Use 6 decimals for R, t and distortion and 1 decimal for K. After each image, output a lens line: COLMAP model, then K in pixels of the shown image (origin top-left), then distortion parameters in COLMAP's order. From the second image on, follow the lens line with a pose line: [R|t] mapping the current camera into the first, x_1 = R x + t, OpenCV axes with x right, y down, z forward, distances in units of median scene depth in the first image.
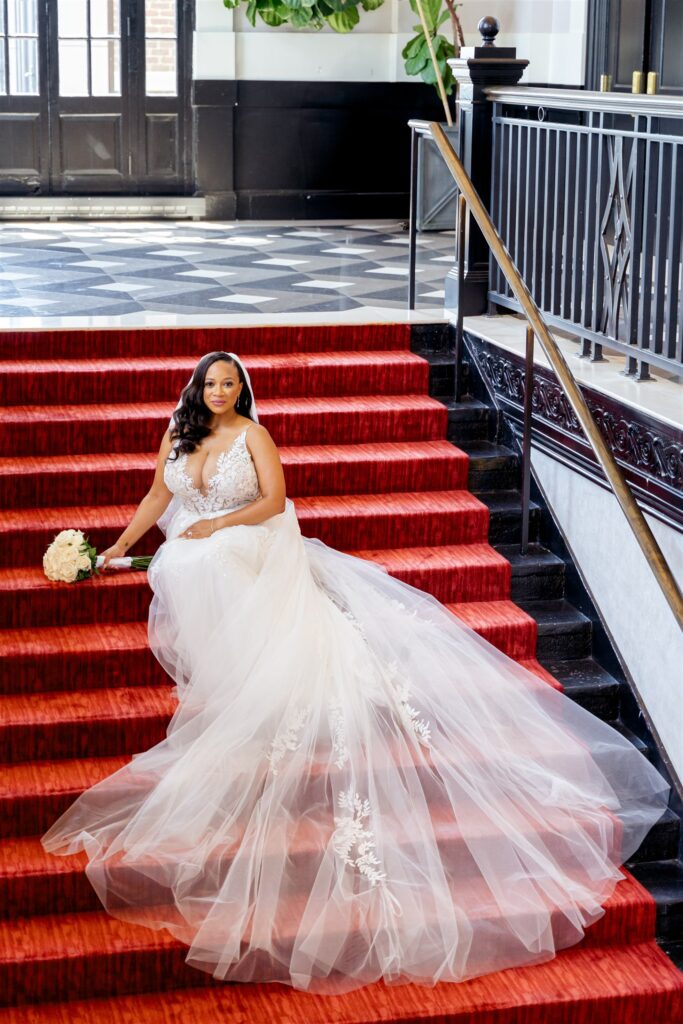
lens RADIAL K [[1961.7, 0, 324.6], [0, 1961.7, 477.2], [0, 0, 1]] dist [0.033725, 0.000000]
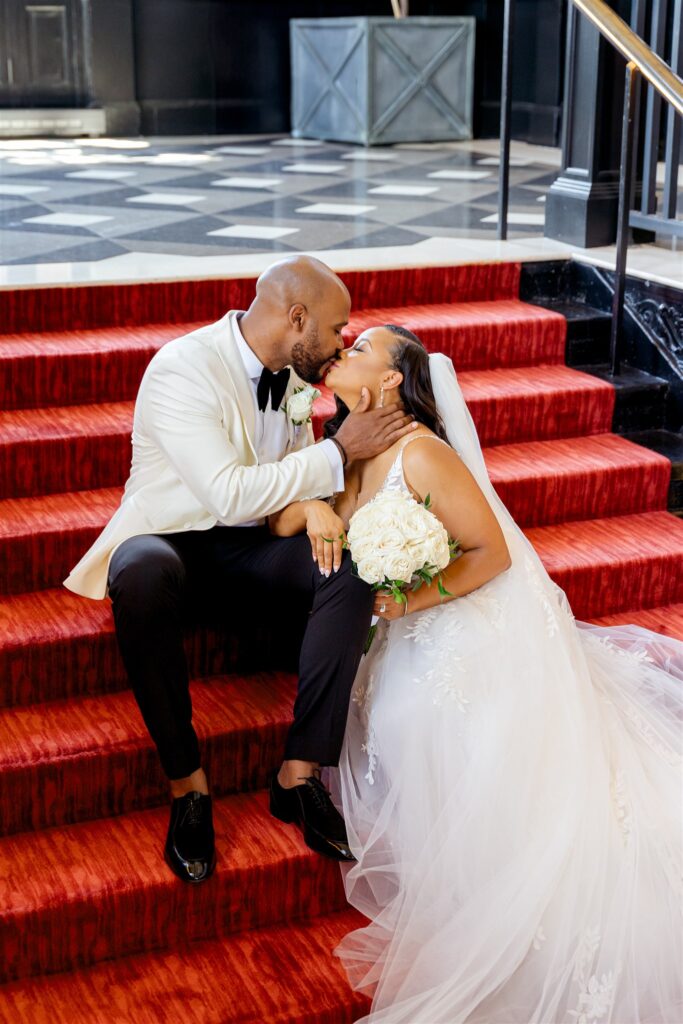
lens RADIAL K [[1612.2, 0, 354.4], [0, 1612.2, 519.7], [0, 0, 1]] dist [0.020099, 0.000000]
pose [[0.985918, -0.054250, 0.158188, -0.115593], [0.039771, 0.994843, 0.093303, -0.044205], [-0.162434, -0.085698, 0.982991, 0.452650]]
